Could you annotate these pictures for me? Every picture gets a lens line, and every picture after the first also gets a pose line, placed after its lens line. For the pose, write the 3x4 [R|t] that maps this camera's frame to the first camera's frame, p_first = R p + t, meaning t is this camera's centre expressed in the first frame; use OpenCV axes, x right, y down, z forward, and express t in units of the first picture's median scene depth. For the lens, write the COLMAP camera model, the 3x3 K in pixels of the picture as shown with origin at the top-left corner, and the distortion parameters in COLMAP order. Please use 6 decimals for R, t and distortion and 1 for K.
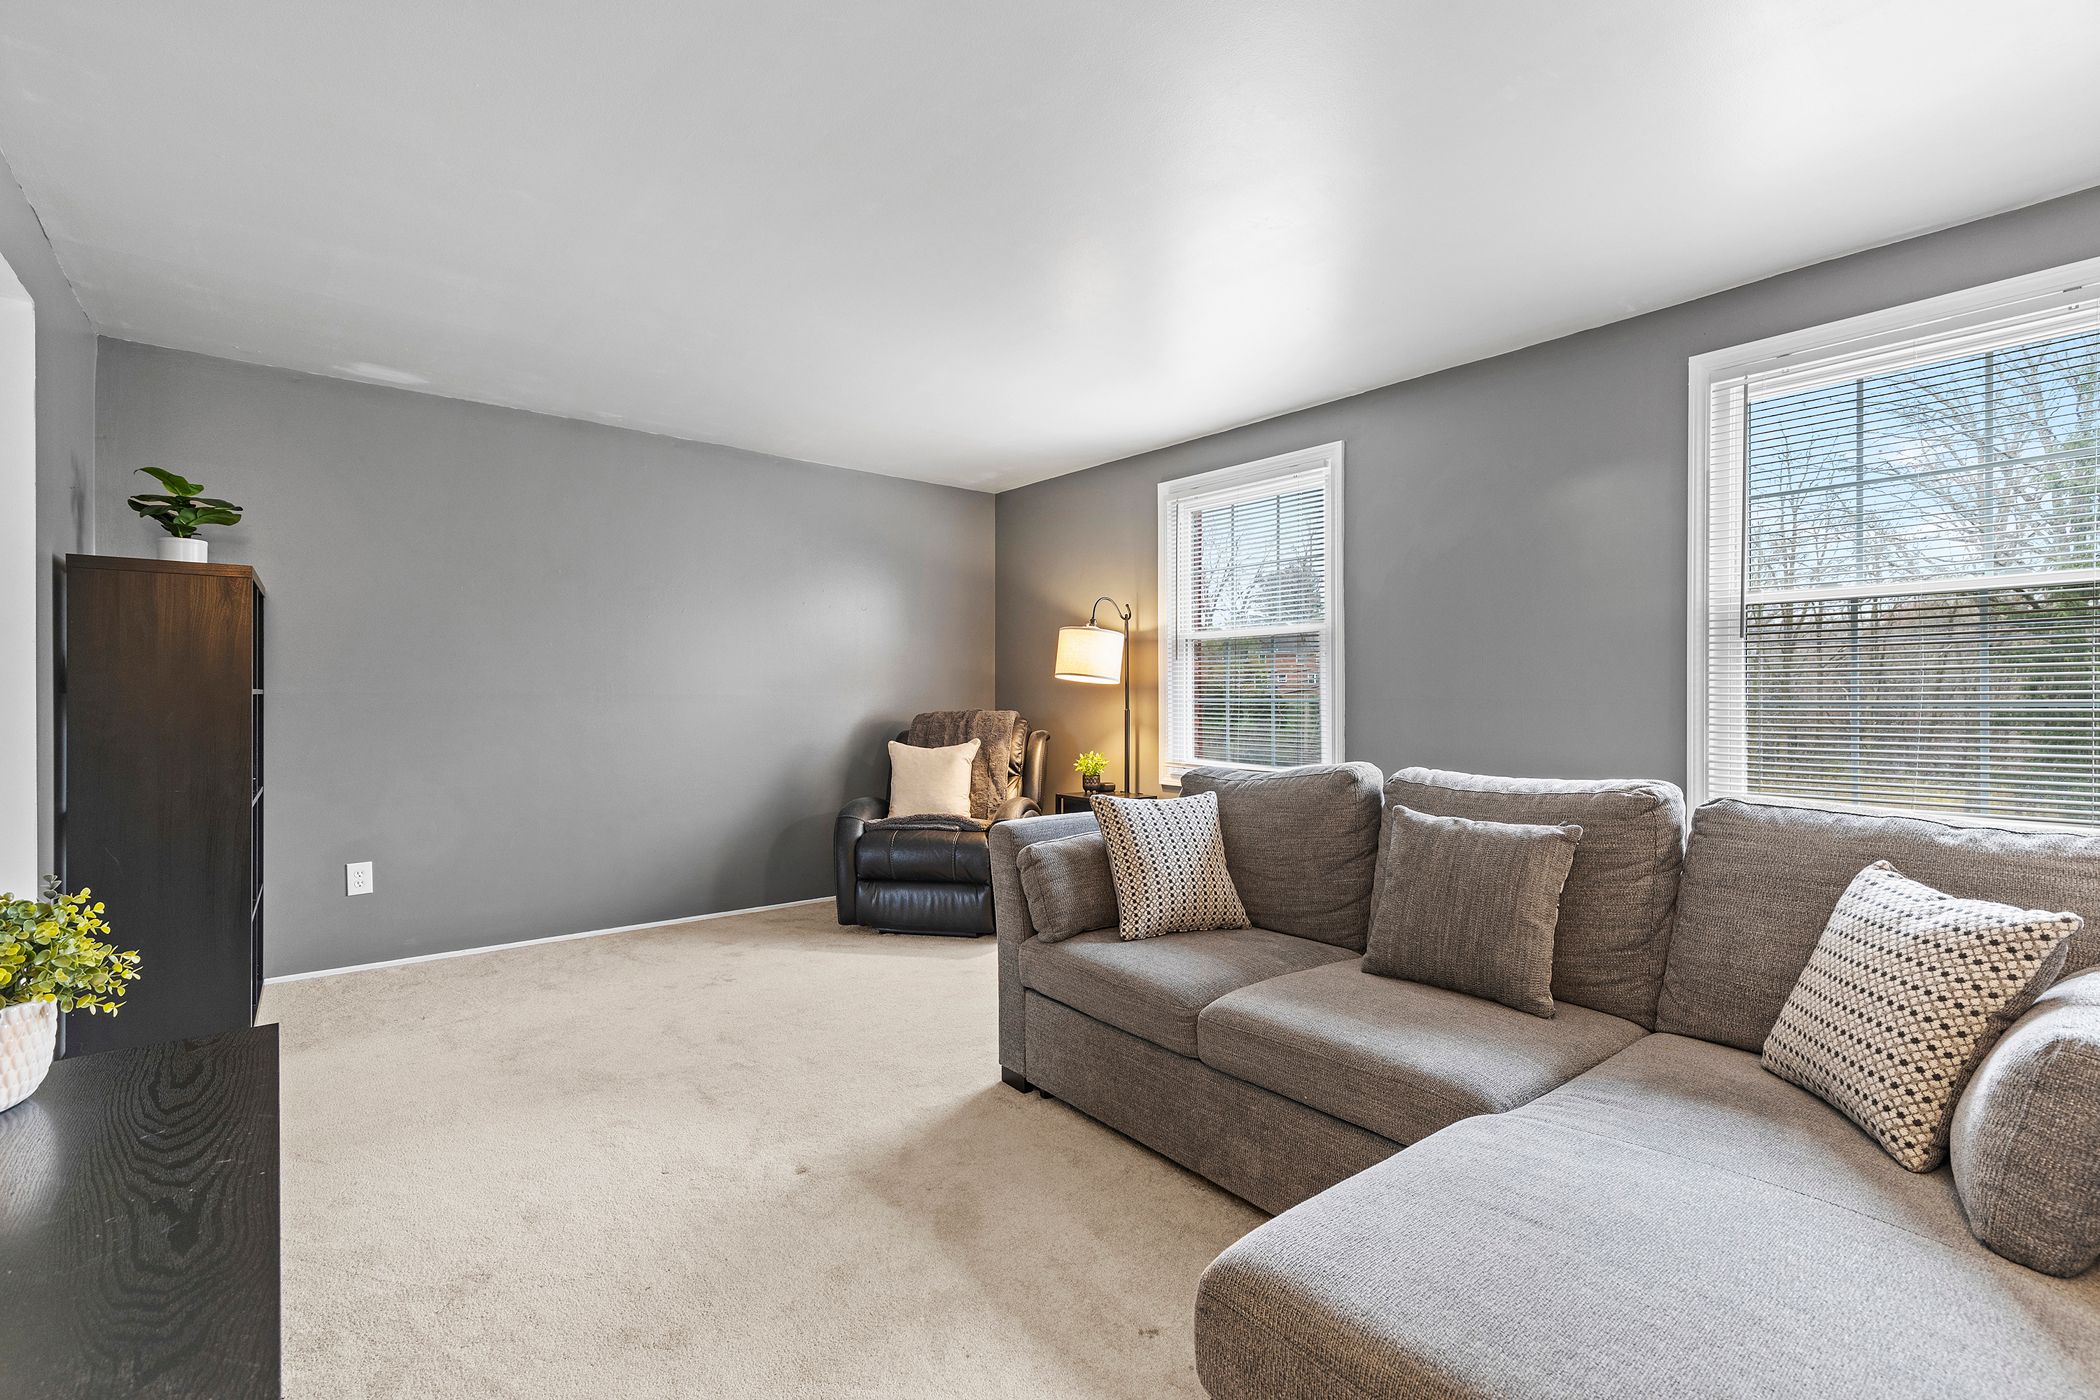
lens RADIAL K [[945.0, 0, 1061.9], [0, 945.0, 698.5], [0, 0, 1]] dist [0.002707, -0.000478]
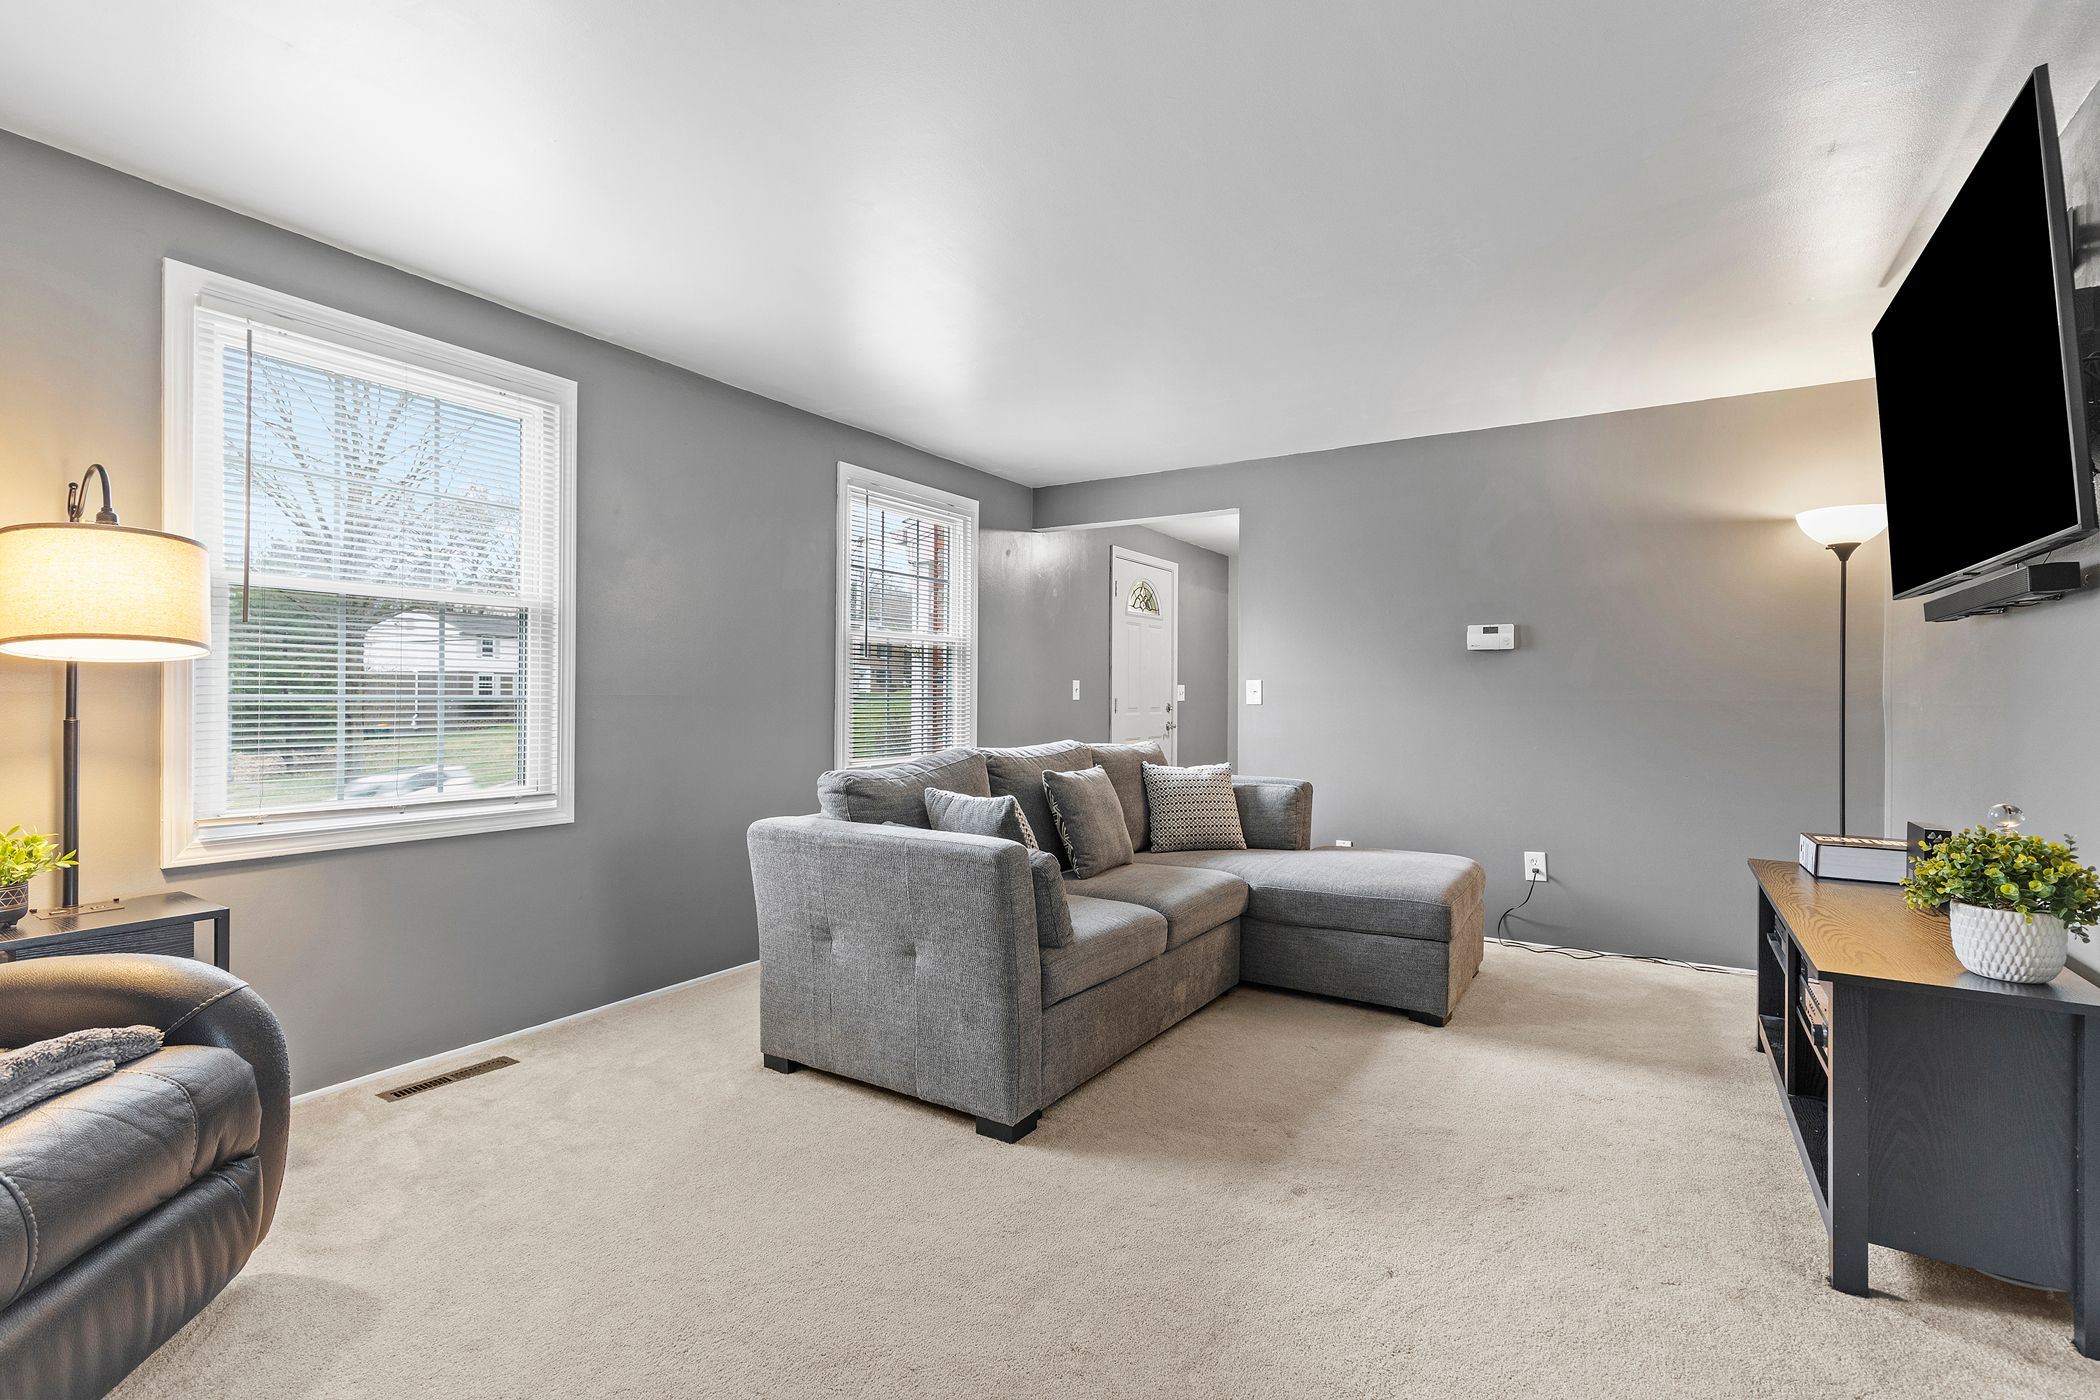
lens RADIAL K [[945.0, 0, 1061.9], [0, 945.0, 698.5], [0, 0, 1]] dist [0.002707, -0.000478]
pose [[-0.319630, -0.003999, 0.947534, -0.639736], [-0.003560, 0.999989, 0.003020, -0.001622], [-0.947536, -0.002408, -0.319641, 0.887125]]
